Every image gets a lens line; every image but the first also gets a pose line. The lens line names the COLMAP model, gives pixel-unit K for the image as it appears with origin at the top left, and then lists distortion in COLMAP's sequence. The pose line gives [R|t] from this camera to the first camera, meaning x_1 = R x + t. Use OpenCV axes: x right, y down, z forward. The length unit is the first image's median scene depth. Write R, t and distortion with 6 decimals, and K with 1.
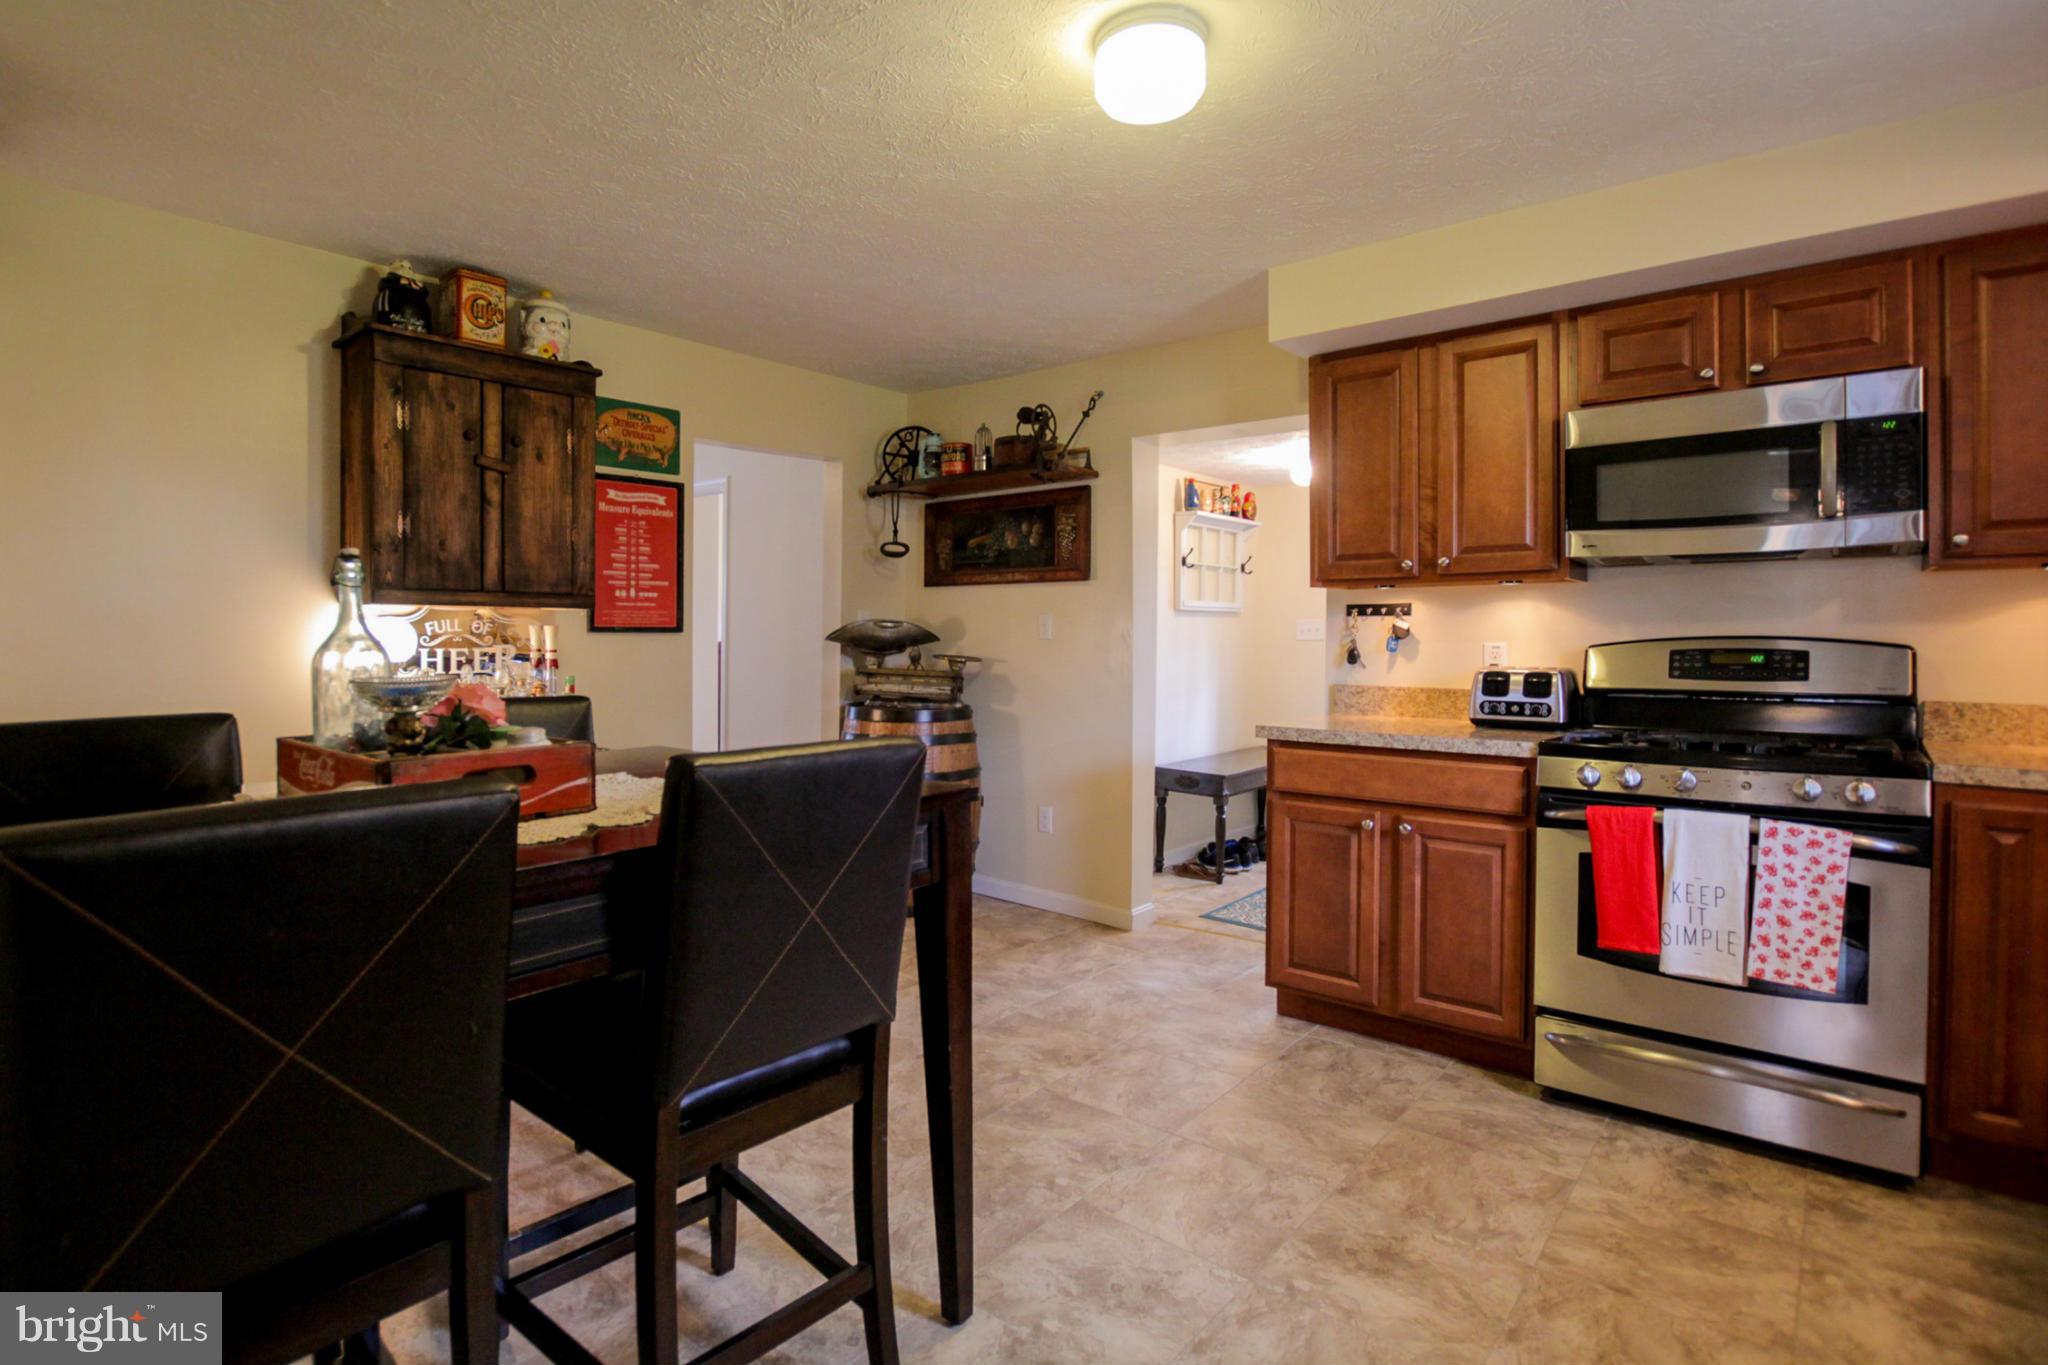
lens RADIAL K [[1025.3, 0, 1024.5], [0, 1025.3, 657.0], [0, 0, 1]] dist [-0.003561, -0.000559]
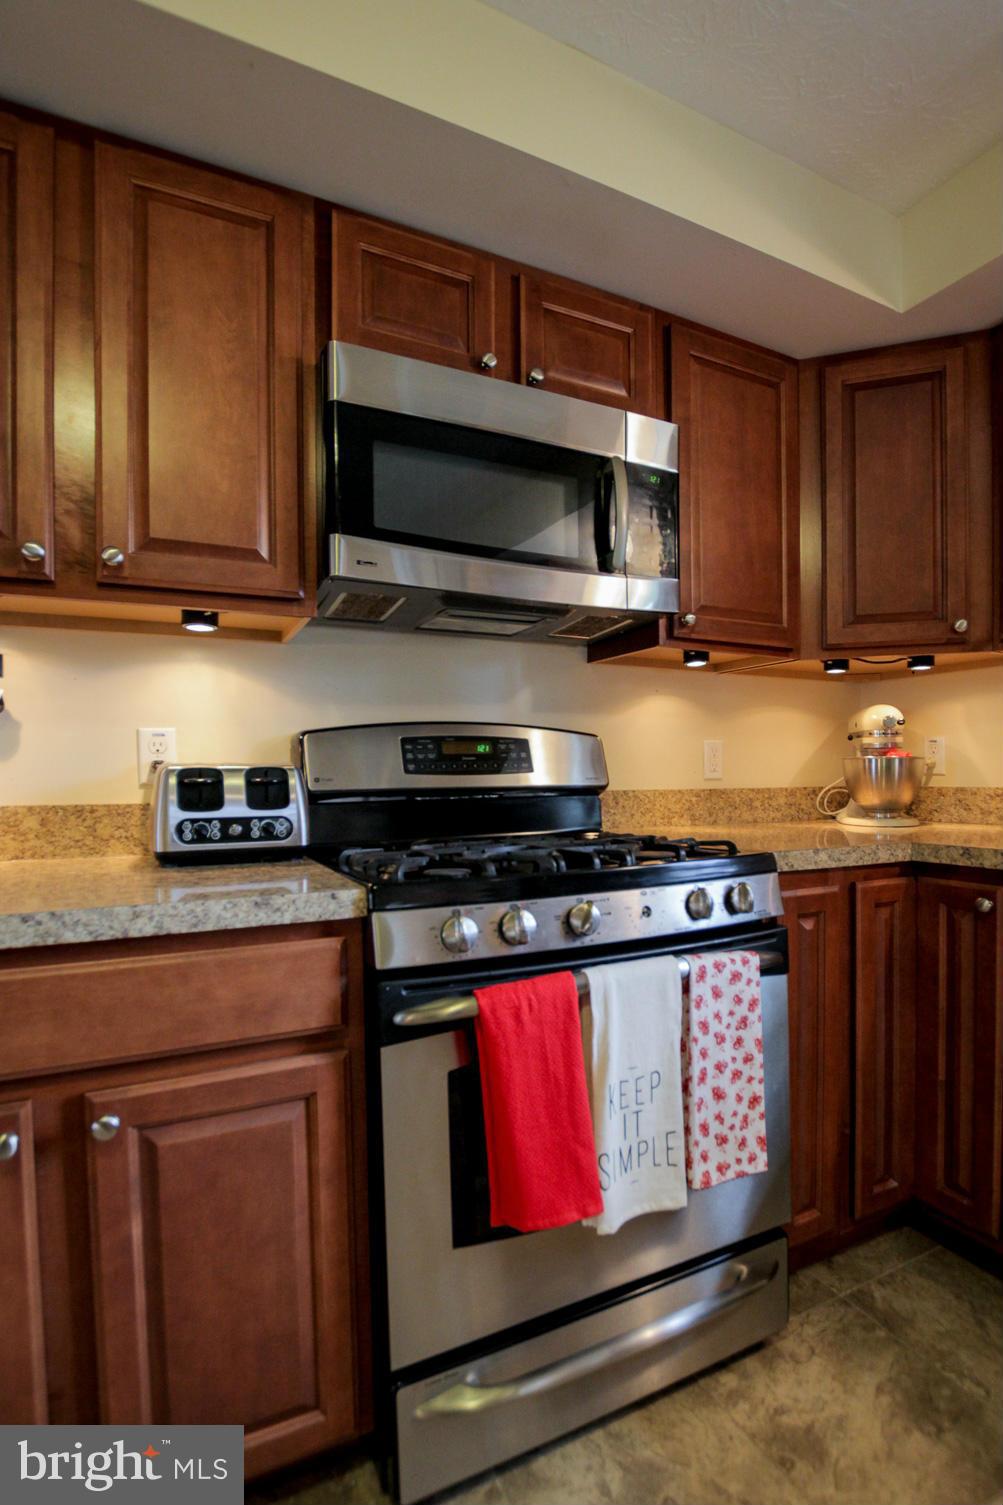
lens RADIAL K [[726.5, 0, 497.7], [0, 726.5, 783.4], [0, 0, 1]] dist [-0.040765, 0.000082]
pose [[0.432937, -0.018167, 0.901241, 0.185276], [0.026803, 0.999614, 0.007274, 0.027300], [-0.901026, 0.021007, 0.433257, 0.752865]]
